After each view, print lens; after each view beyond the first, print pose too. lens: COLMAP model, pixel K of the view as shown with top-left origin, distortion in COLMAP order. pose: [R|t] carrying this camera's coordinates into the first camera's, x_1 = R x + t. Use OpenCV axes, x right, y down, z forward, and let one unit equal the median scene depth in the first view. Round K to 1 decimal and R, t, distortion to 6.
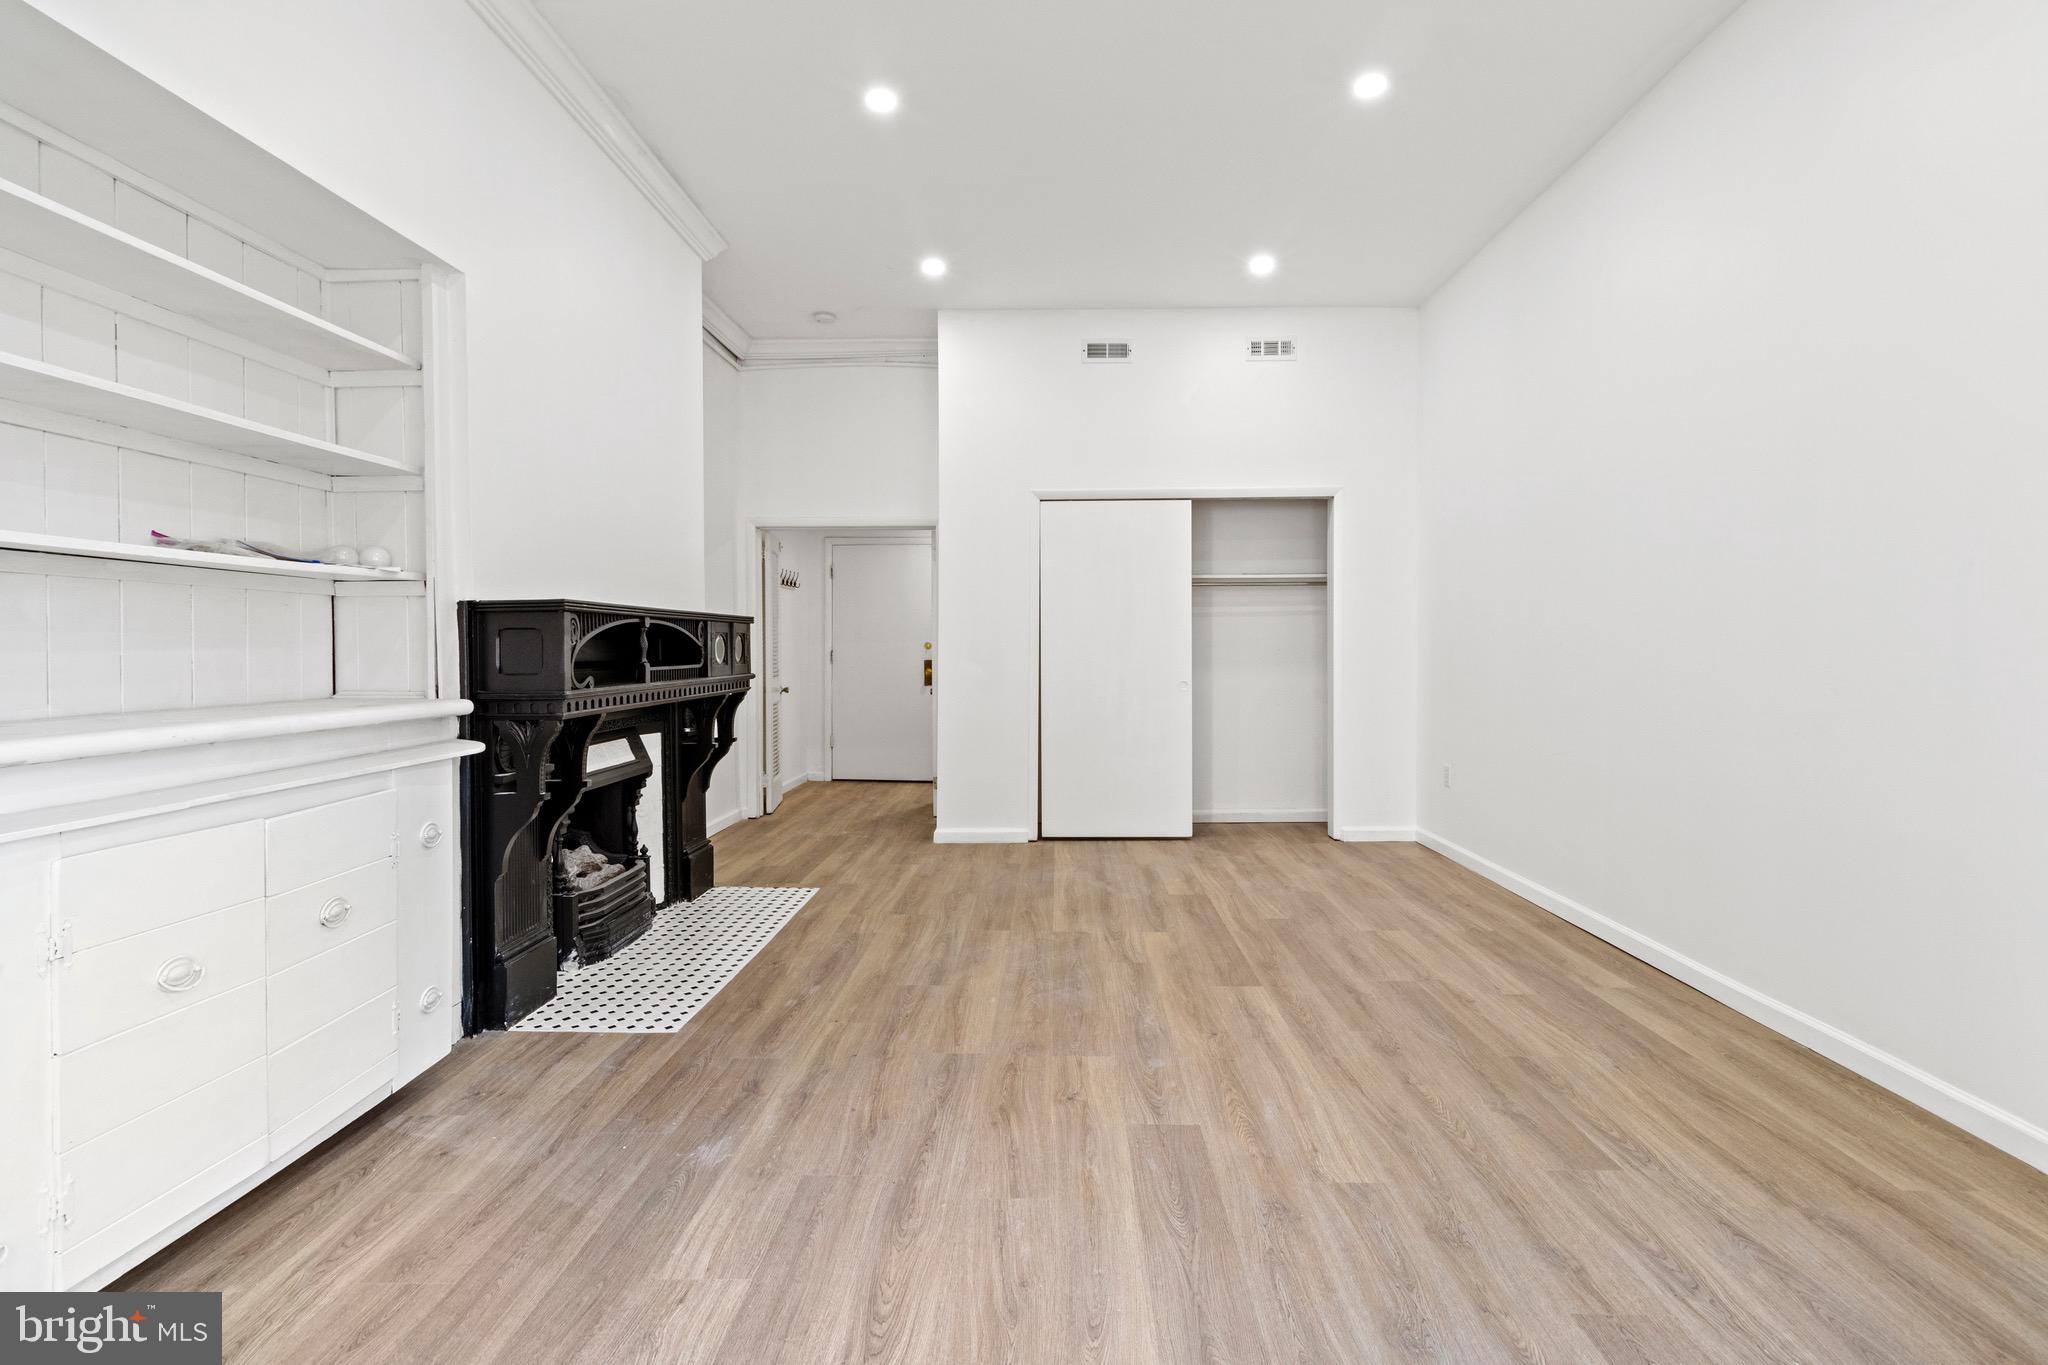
lens RADIAL K [[956.5, 0, 1038.8], [0, 956.5, 641.3], [0, 0, 1]] dist [0.002235, 0.001138]
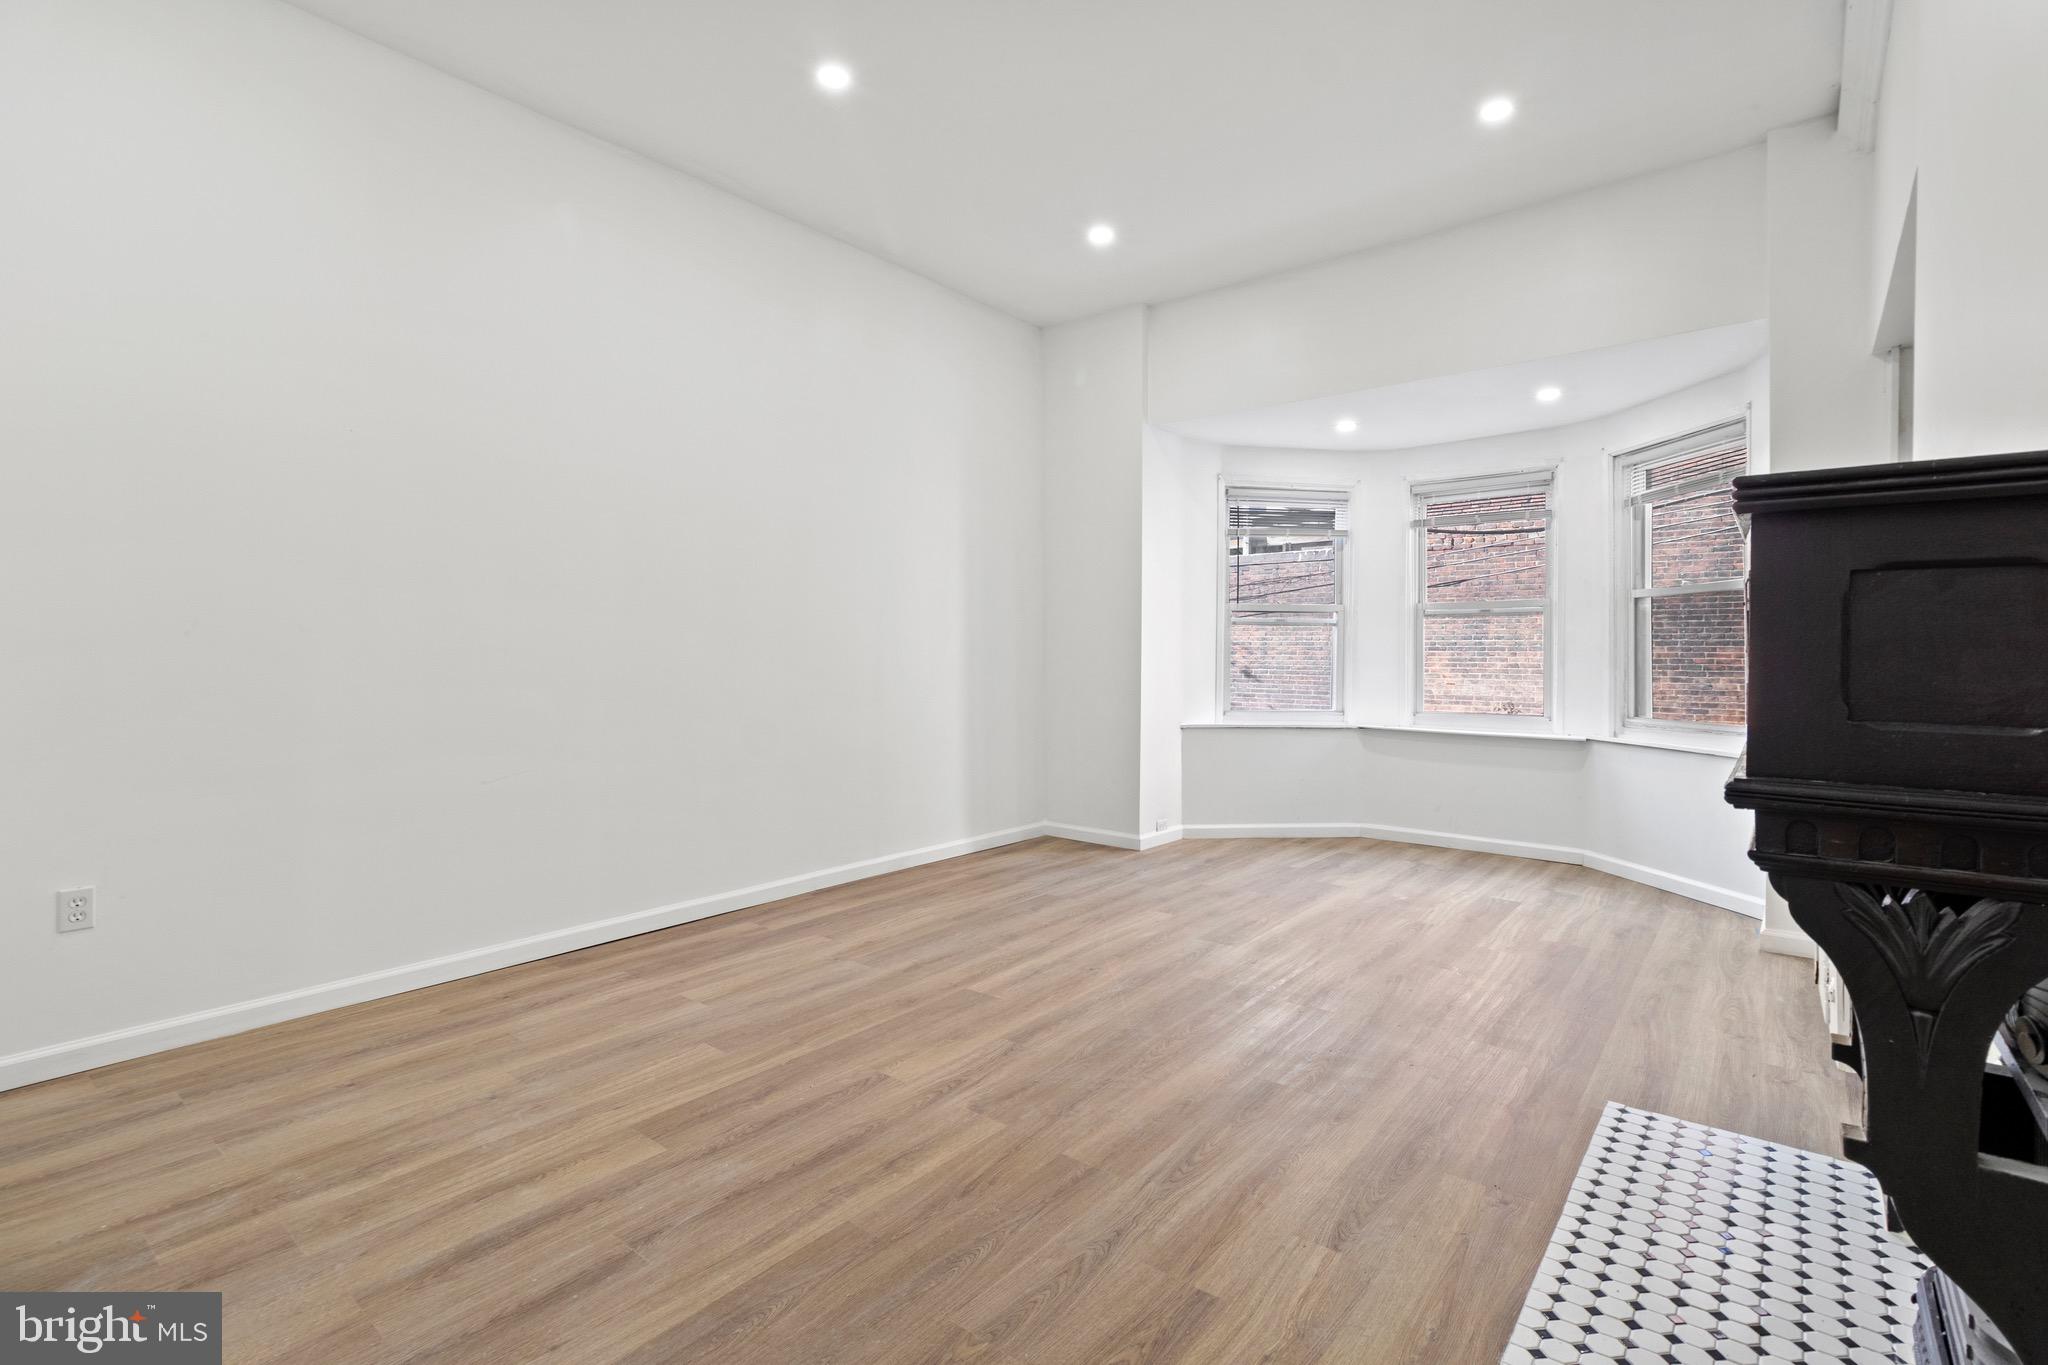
lens RADIAL K [[956.5, 0, 1038.8], [0, 956.5, 641.3], [0, 0, 1]] dist [0.002235, 0.001138]
pose [[-0.799097, 0.008412, 0.601143, -0.424789], [-0.001986, 0.999860, -0.016630, 0.013627], [-0.601198, -0.014483, -0.798969, 1.727705]]
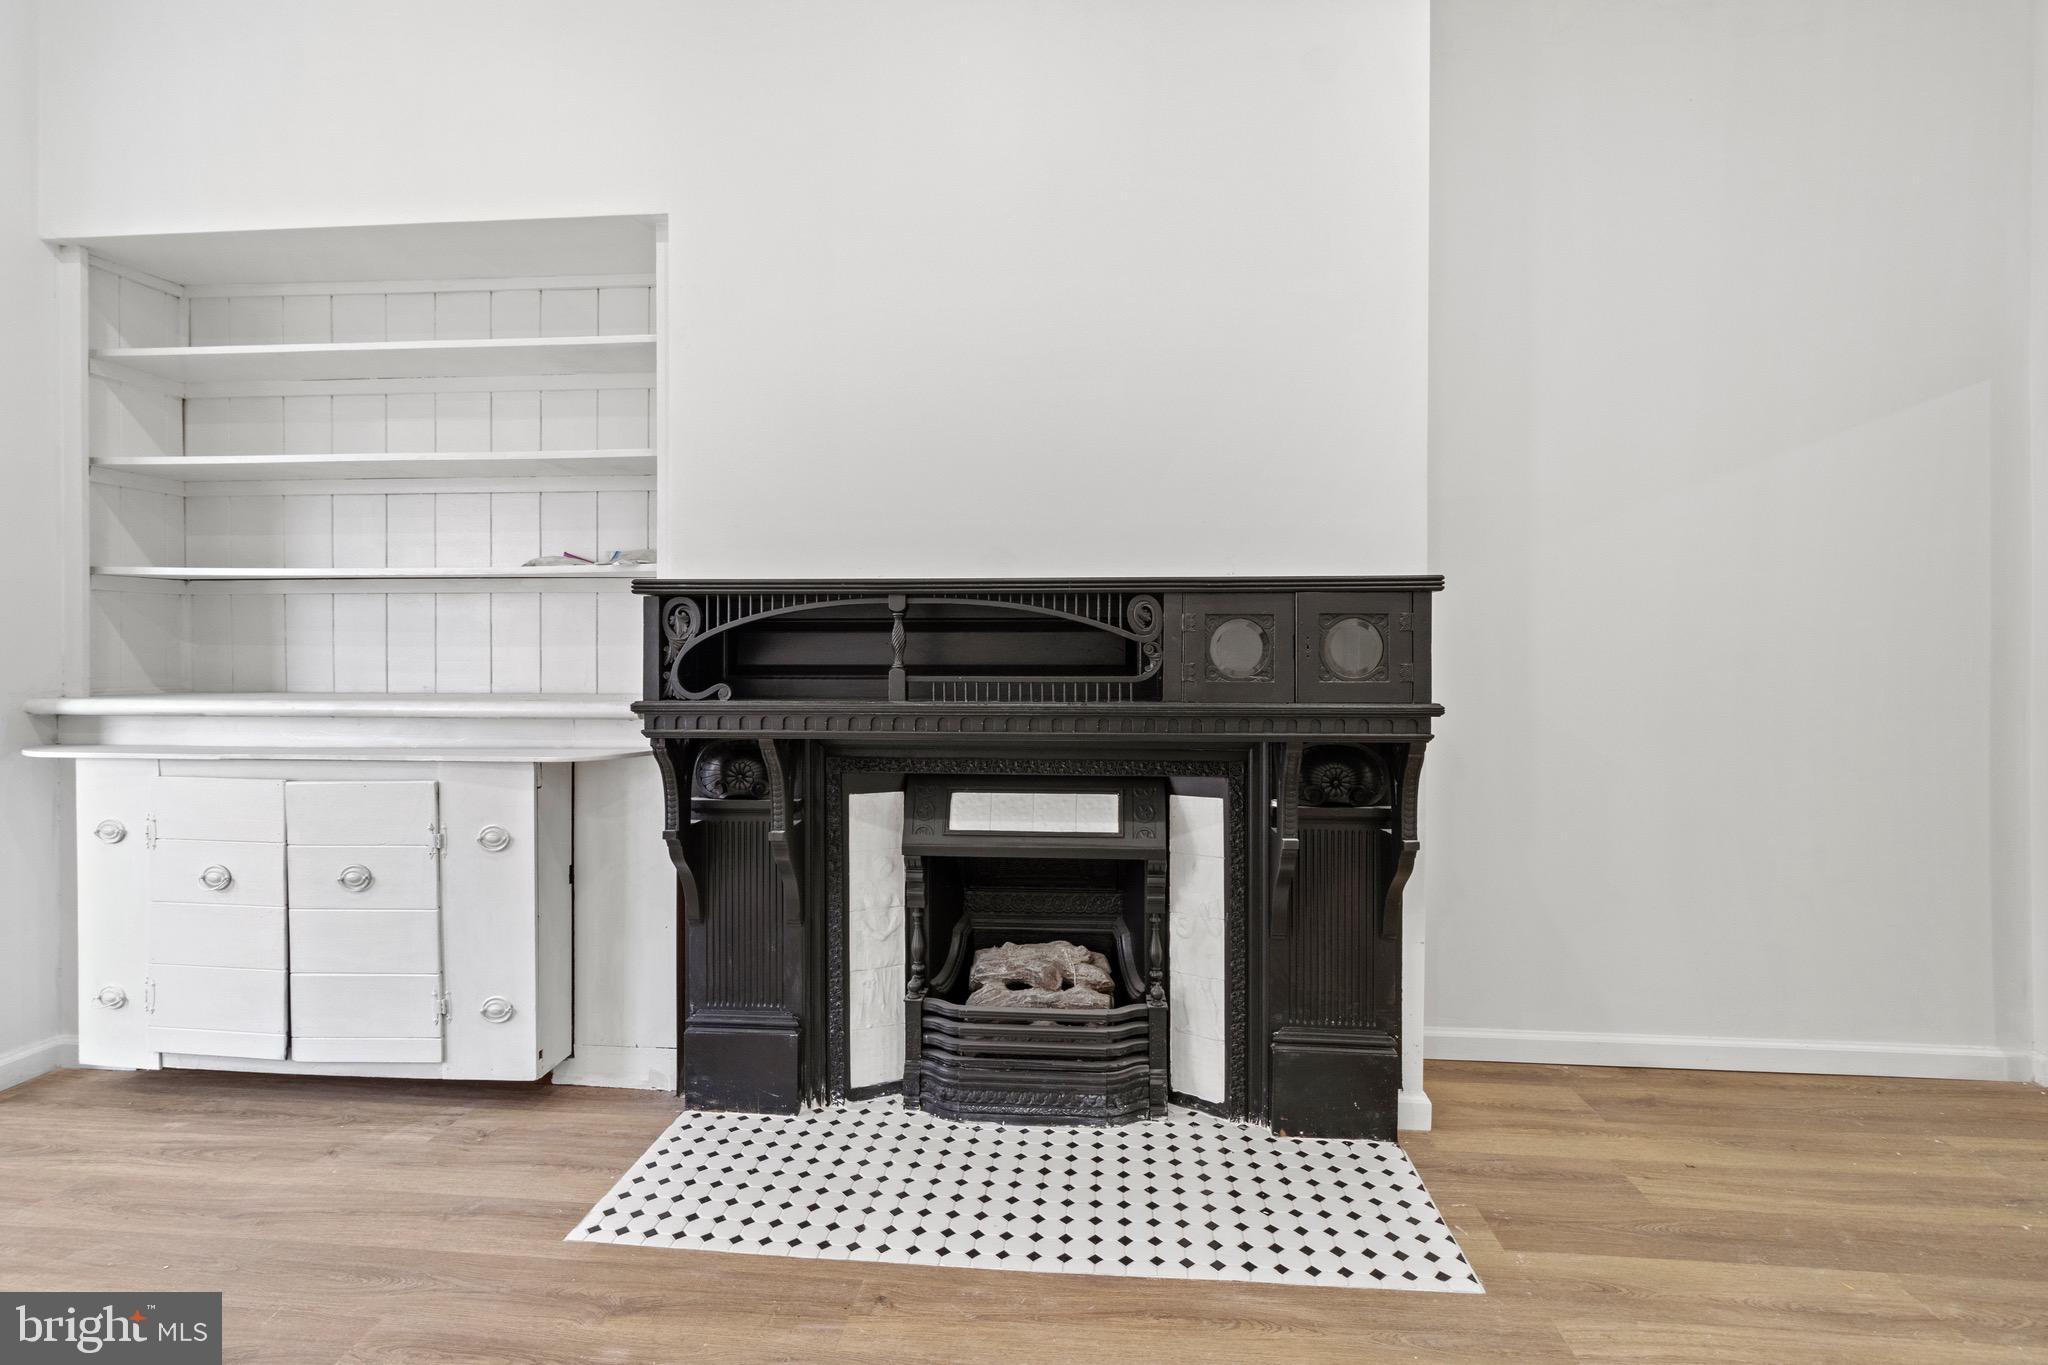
lens RADIAL K [[945.9, 0, 1023.7], [0, 945.9, 655.9], [0, 0, 1]] dist [0.000753, 0.000374]
pose [[-0.061911, 0.005058, -0.998069, 0.203993], [0.002922, 0.999984, 0.004886, 0.012189], [0.998077, -0.002614, -0.061925, 1.170244]]
